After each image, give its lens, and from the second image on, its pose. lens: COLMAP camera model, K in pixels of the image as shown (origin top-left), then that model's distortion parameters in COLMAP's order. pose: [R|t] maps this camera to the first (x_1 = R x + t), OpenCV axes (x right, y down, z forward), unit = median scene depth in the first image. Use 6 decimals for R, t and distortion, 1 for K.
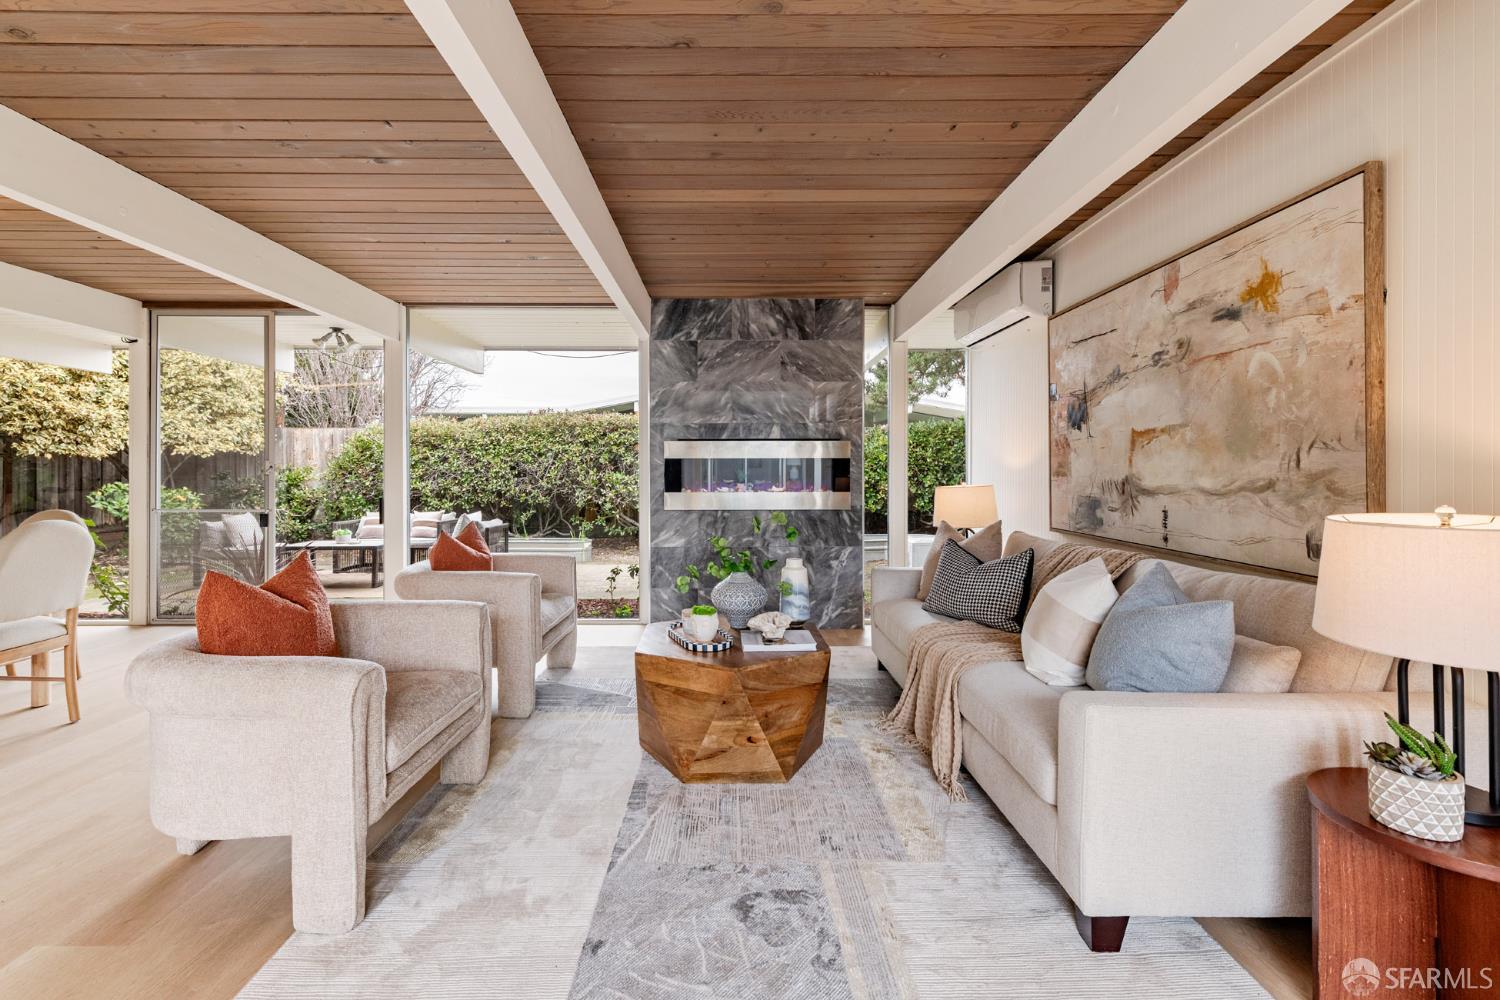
lens RADIAL K [[623.1, 0, 734.0], [0, 623.1, 471.6], [0, 0, 1]] dist [0.011820, -0.004338]
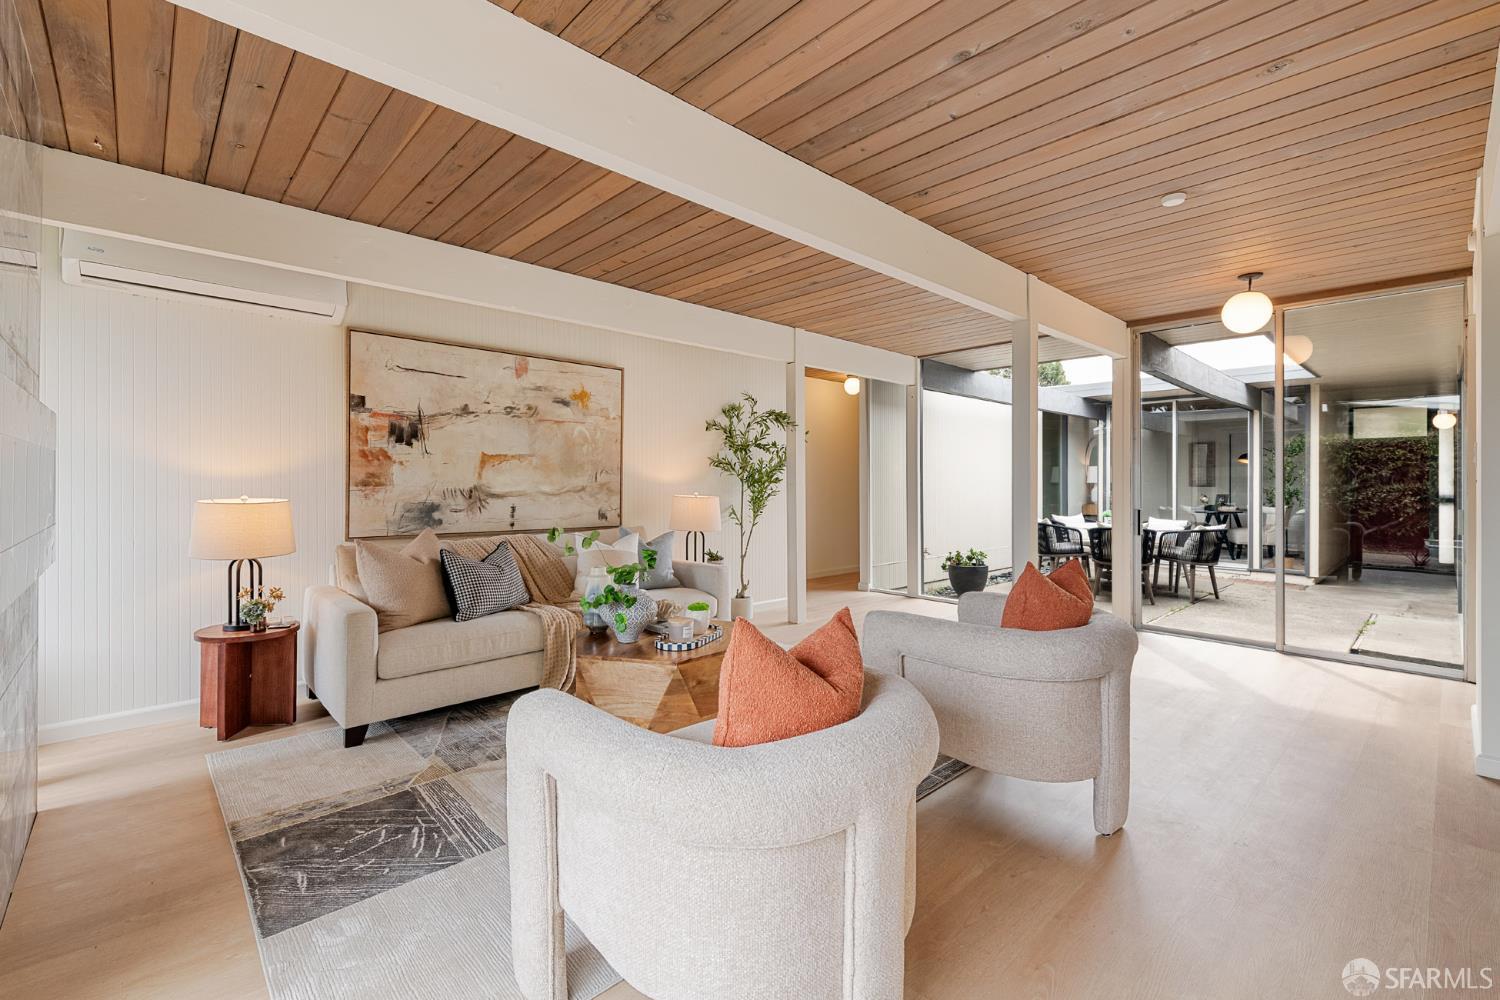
lens RADIAL K [[655.5, 0, 749.2], [0, 655.5, 489.8], [0, 0, 1]] dist [0.003546, -0.002531]
pose [[-0.679651, -0.005735, 0.733513, -0.534939], [-0.002466, 0.999982, 0.005533, 0.004631], [-0.733531, 0.001951, -0.679653, 0.949417]]
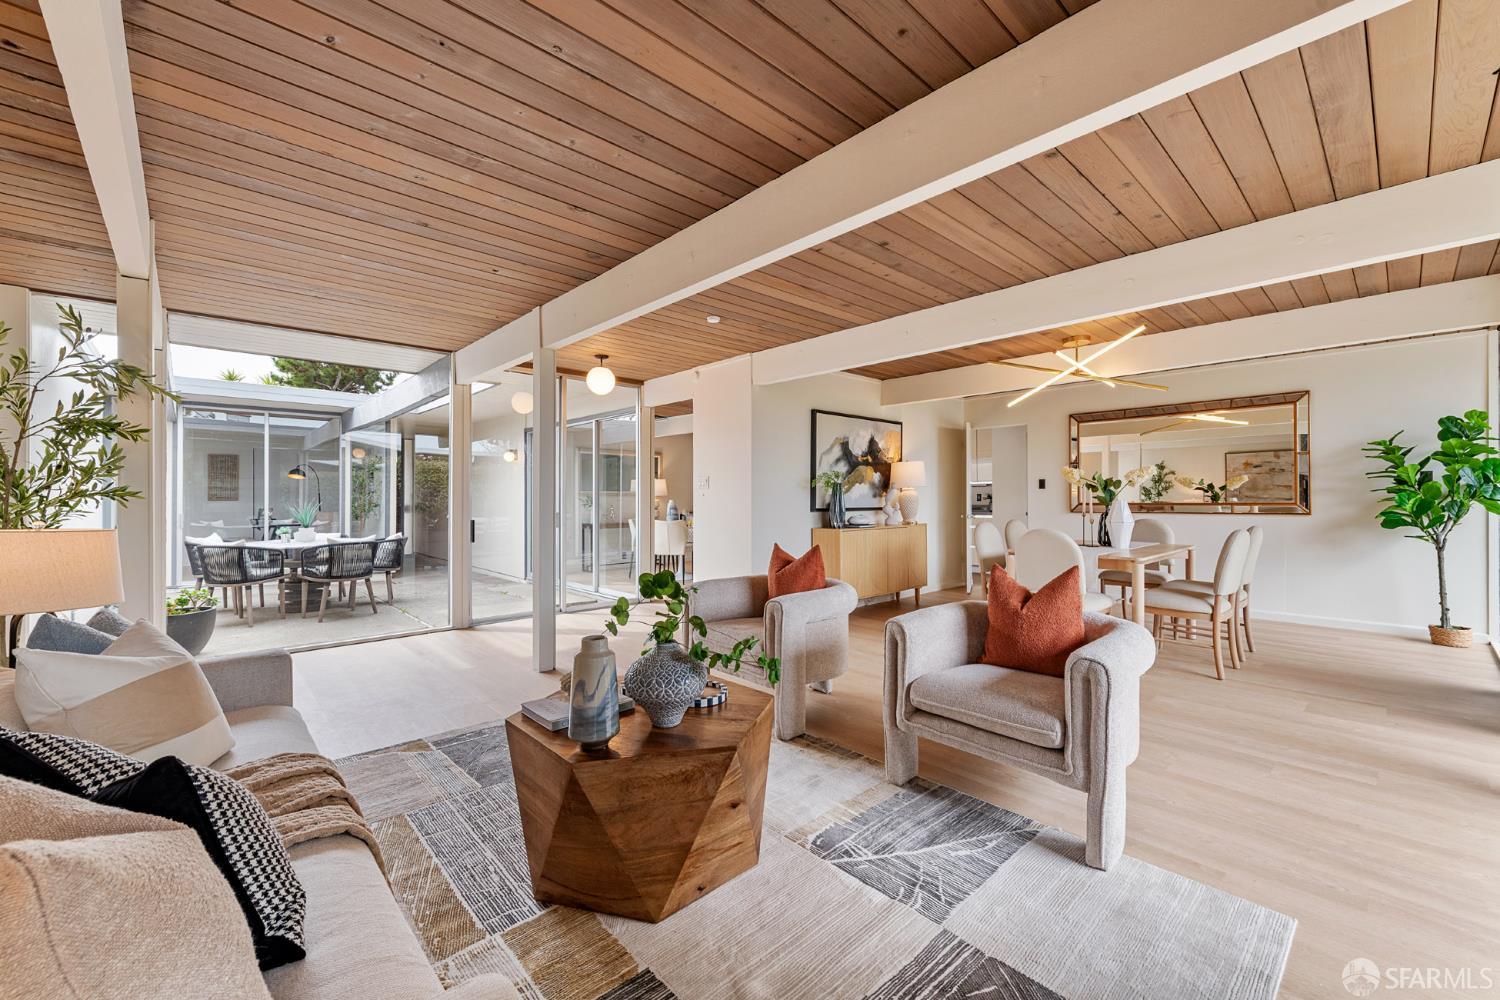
lens RADIAL K [[623.1, 0, 760.1], [0, 623.1, 502.7], [0, 0, 1]] dist [0.011820, -0.004338]
pose [[-0.735048, 0.008140, -0.677966, 0.255802], [0.004710, 0.999965, 0.006899, 0.001048], [0.677998, 0.001878, -0.735061, 0.965658]]
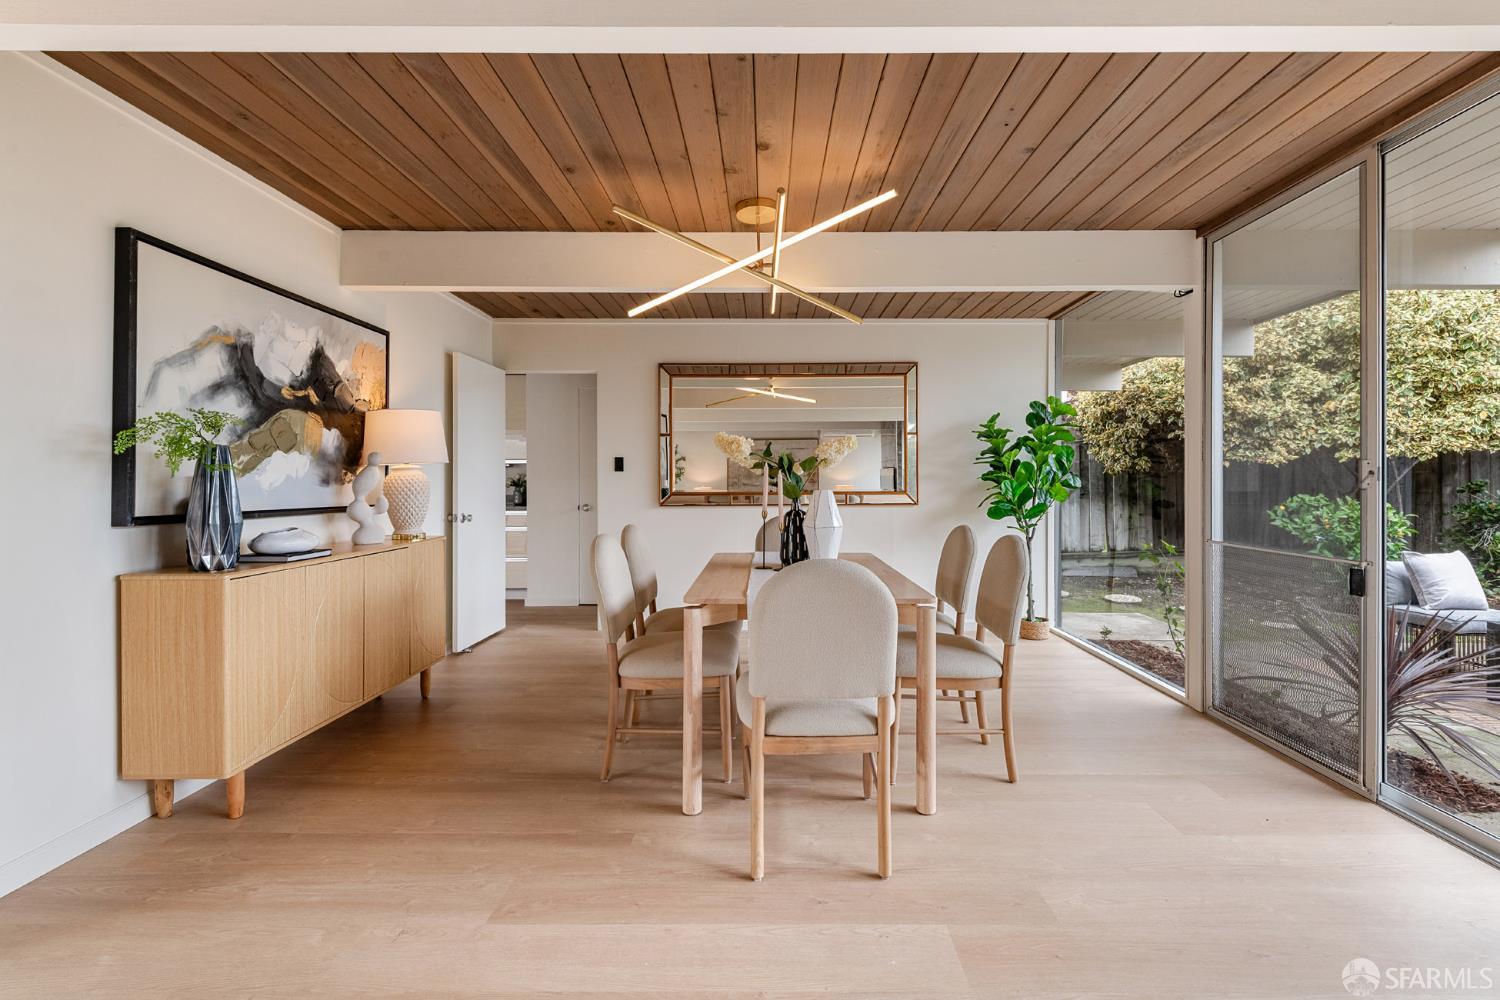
lens RADIAL K [[655.5, 0, 767.2], [0, 655.5, 481.7], [0, 0, 1]] dist [0.003546, -0.002531]
pose [[-0.011470, -0.000710, -0.999934, -0.237136], [0.002299, 0.999997, -0.000737, -0.001219], [0.999932, -0.002307, -0.011469, 0.555910]]
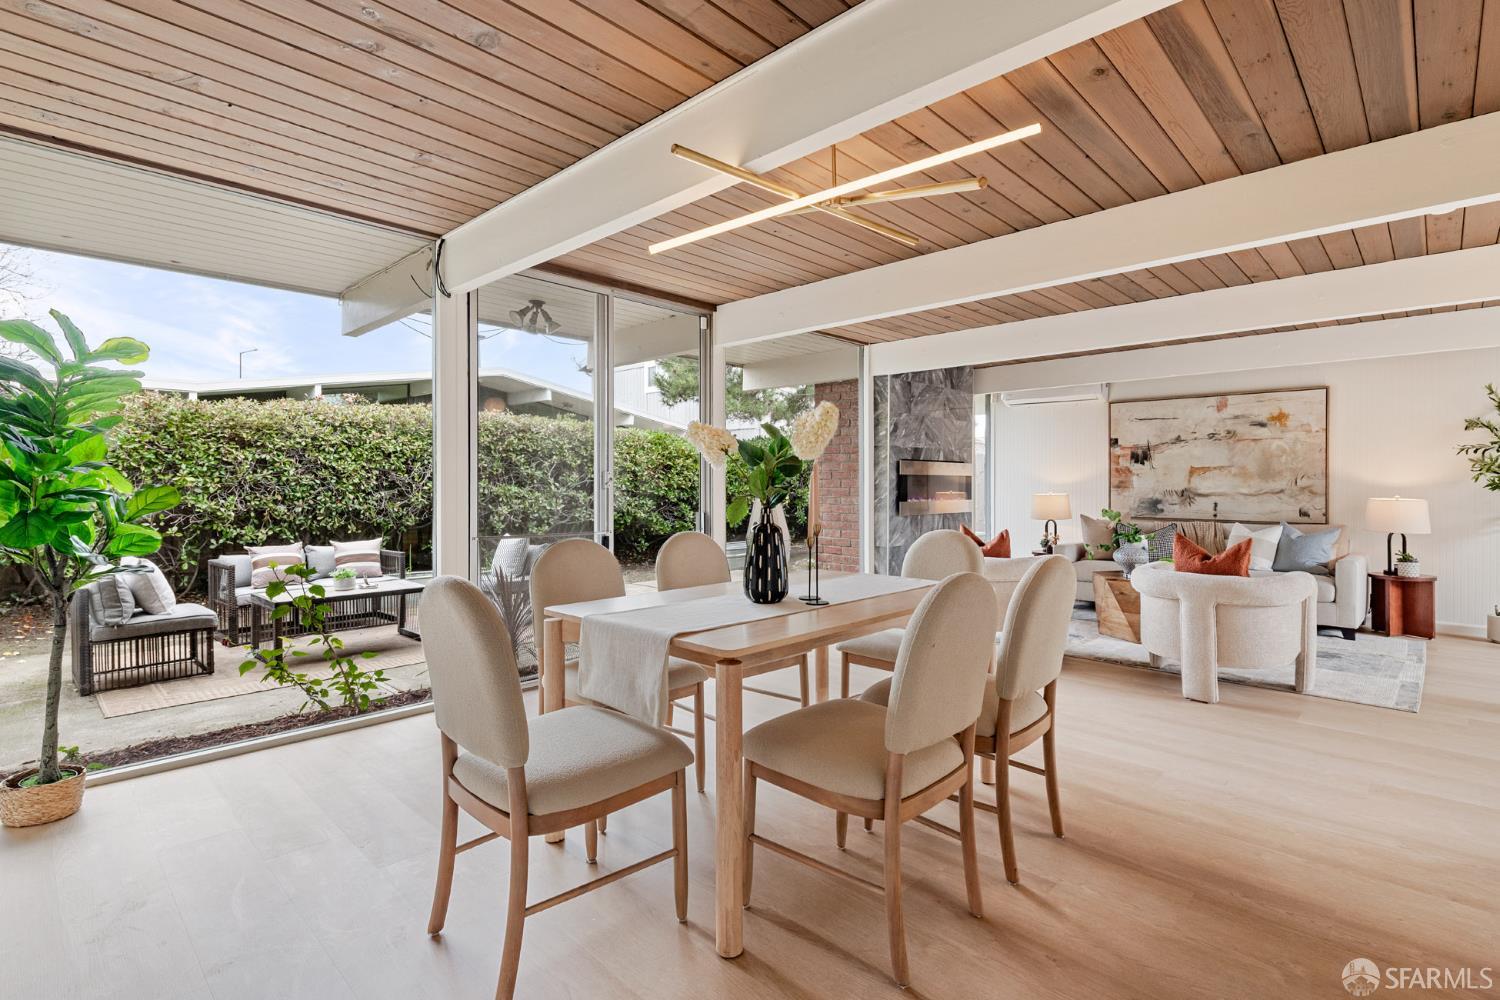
lens RADIAL K [[709.6, 0, 770.6], [0, 709.6, 482.1], [0, 0, 1]] dist [0.011226, -0.000504]
pose [[0.690262, 0.002248, 0.723556, -1.295624], [-0.002186, 0.999997, -0.001021, -0.004435], [-0.723556, -0.000877, 0.690265, 0.211596]]
